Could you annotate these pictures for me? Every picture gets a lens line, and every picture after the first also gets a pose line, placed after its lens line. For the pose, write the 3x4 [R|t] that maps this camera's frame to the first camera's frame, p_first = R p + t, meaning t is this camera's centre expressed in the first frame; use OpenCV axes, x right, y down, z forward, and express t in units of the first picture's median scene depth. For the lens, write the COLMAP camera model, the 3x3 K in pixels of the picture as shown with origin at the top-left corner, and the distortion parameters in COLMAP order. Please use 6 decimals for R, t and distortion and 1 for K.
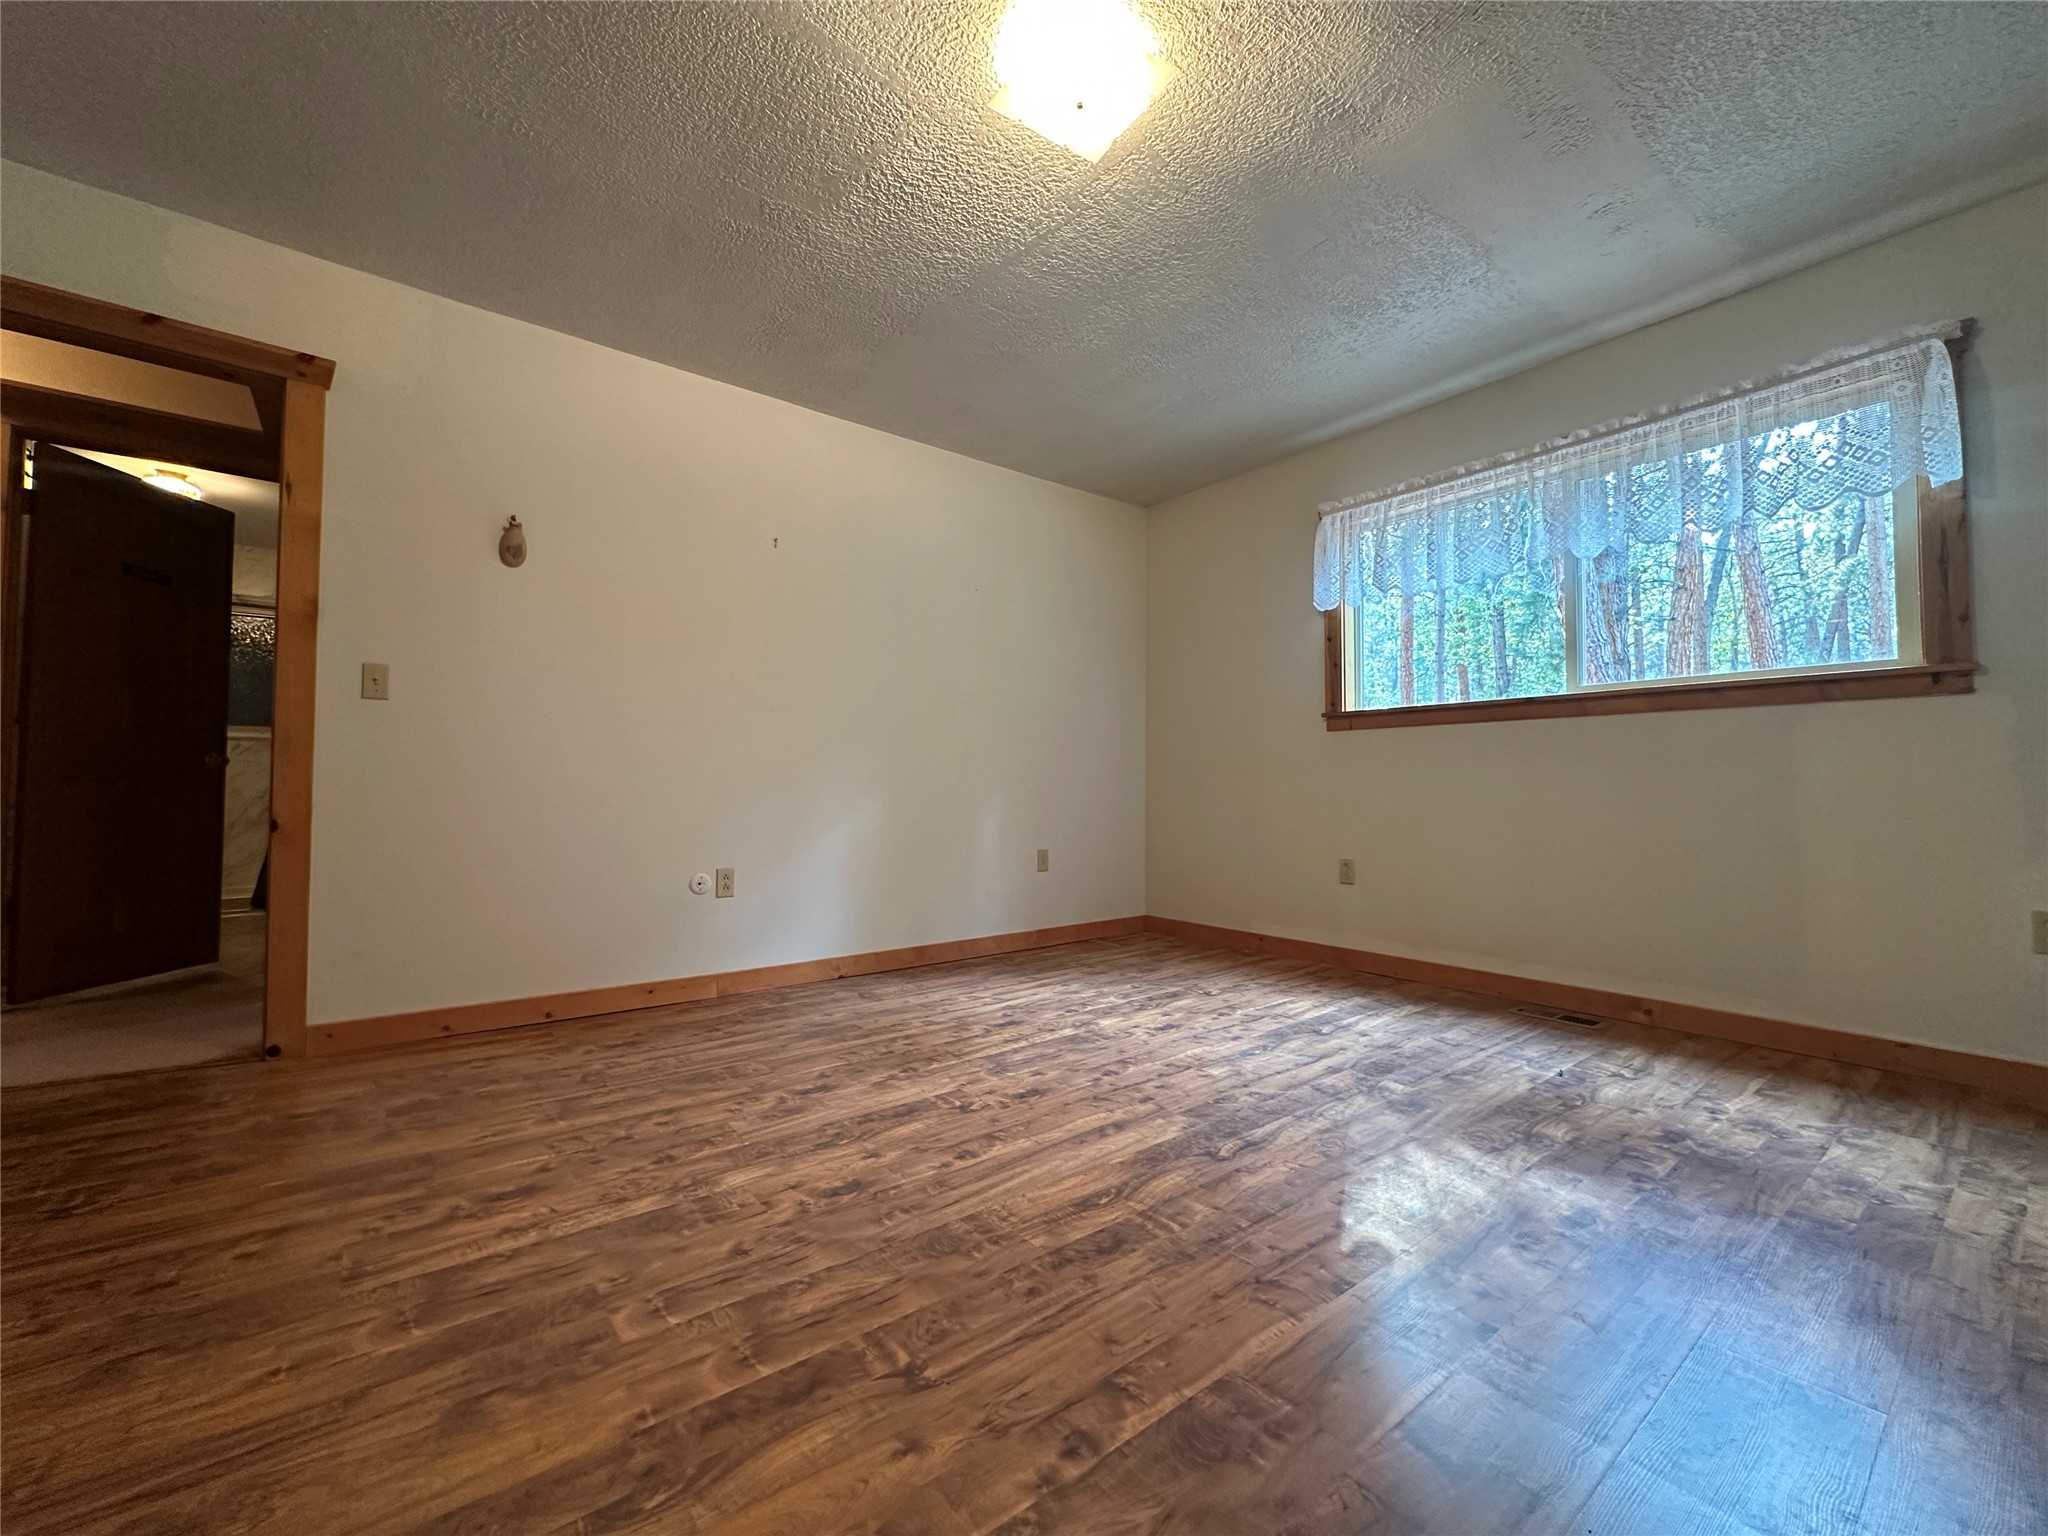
lens RADIAL K [[818.9, 0, 1022.2], [0, 818.9, 766.7], [0, 0, 1]] dist [-0.001733, -0.000170]
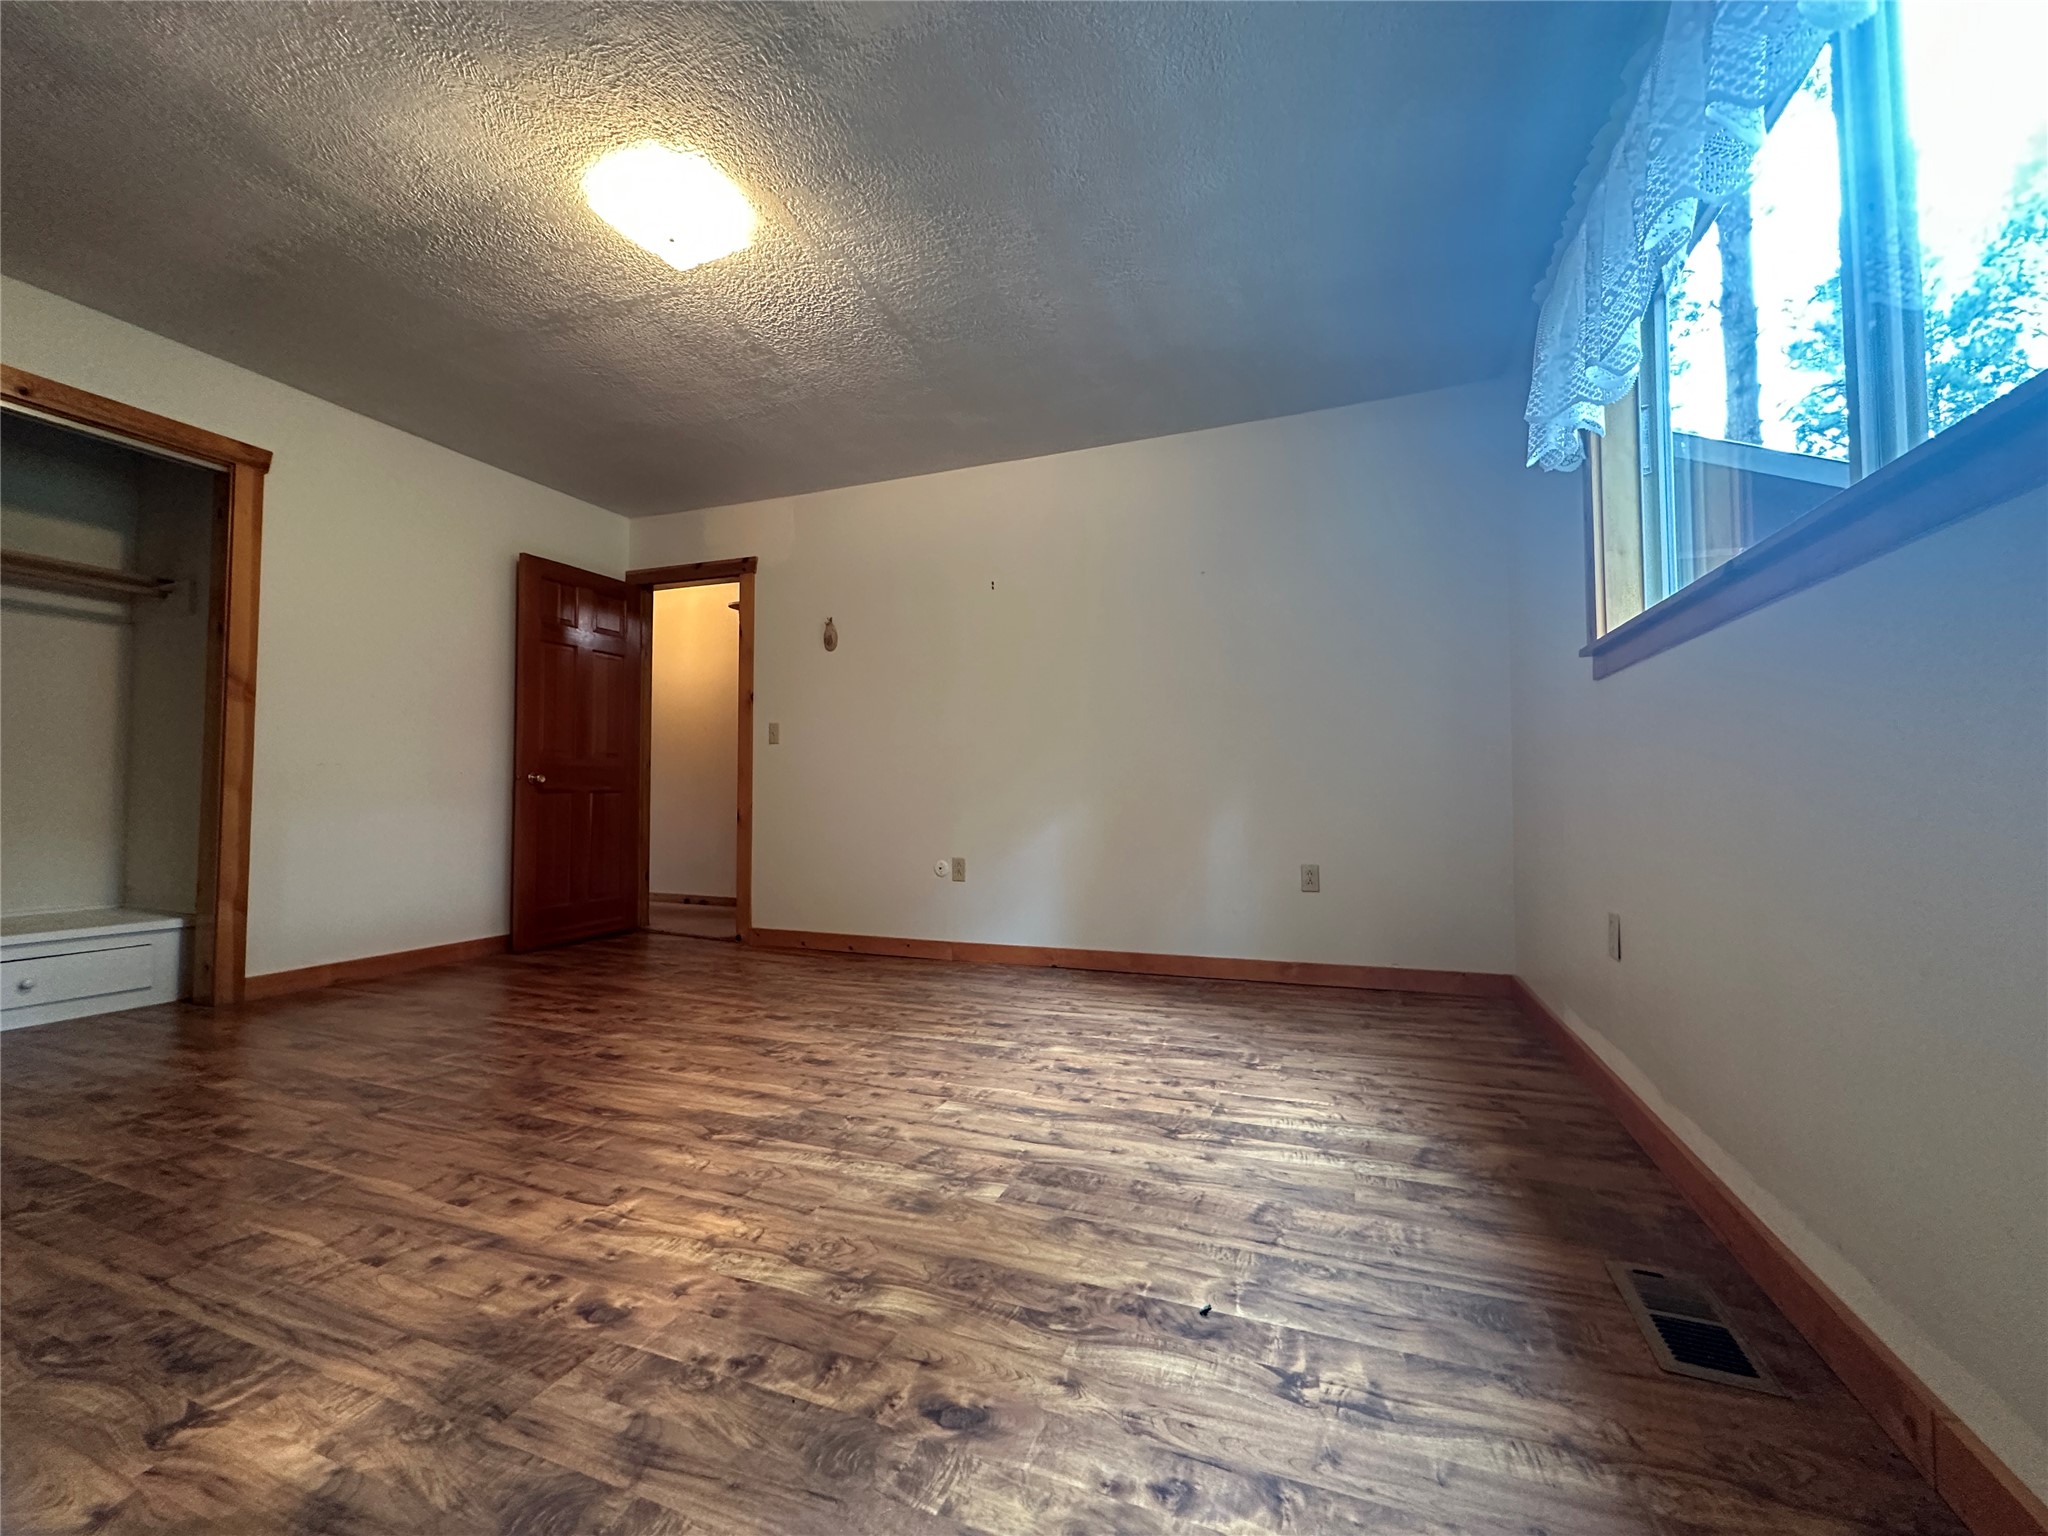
lens RADIAL K [[818.9, 0, 1025.3], [0, 818.9, 775.6], [0, 0, 1]] dist [-0.001733, -0.000170]
pose [[0.515830, -0.029231, -0.856192, 1.023414], [0.031497, 0.999389, -0.015144, 0.027882], [0.856112, -0.019156, 0.516435, 0.603035]]
